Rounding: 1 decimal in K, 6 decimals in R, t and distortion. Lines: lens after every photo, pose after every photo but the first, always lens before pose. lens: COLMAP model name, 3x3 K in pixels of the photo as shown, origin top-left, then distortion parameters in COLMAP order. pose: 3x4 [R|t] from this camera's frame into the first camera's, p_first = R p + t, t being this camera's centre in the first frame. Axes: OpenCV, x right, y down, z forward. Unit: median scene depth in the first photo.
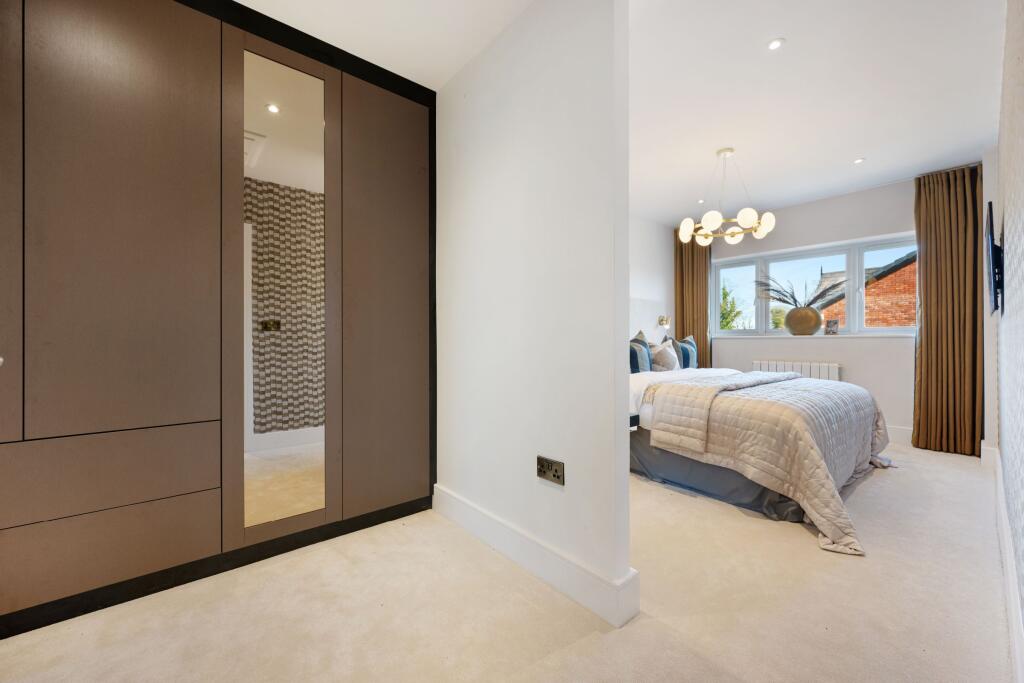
lens RADIAL K [[402.3, 0, 508.6], [0, 402.3, 341.2], [0, 0, 1]] dist [0.001613, -0.000751]
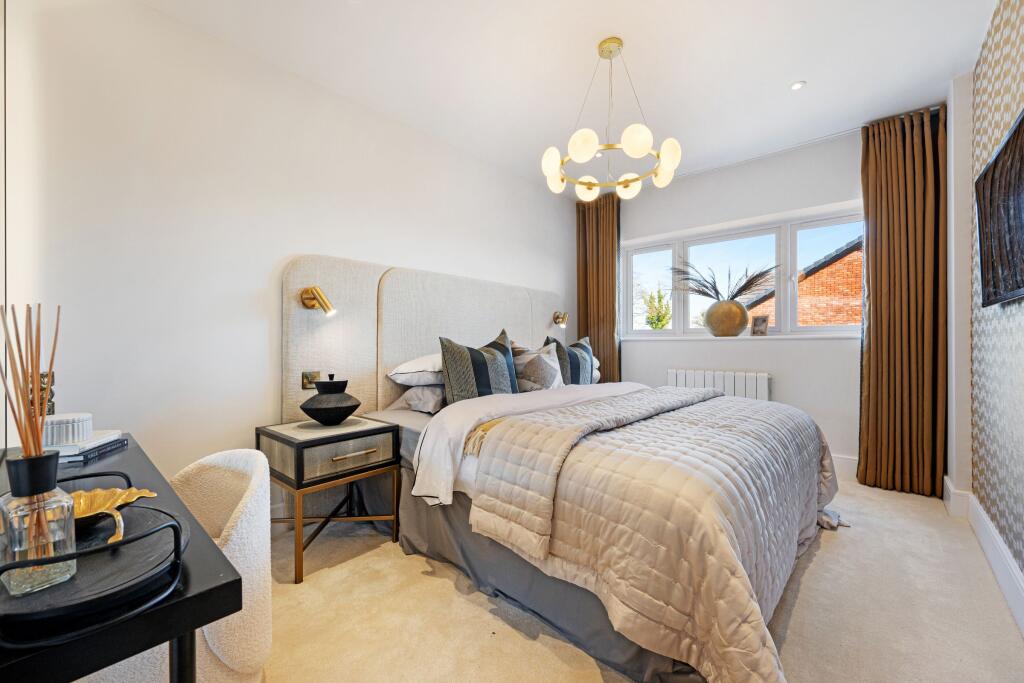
lens RADIAL K [[402.3, 0, 512.1], [0, 402.3, 346.3], [0, 0, 1]] dist [0.001613, -0.000751]
pose [[0.991165, -0.005007, 0.132542, 0.279394], [0.004290, 0.999975, 0.005690, -0.002661], [-0.132567, -0.005071, 0.991161, 0.364257]]
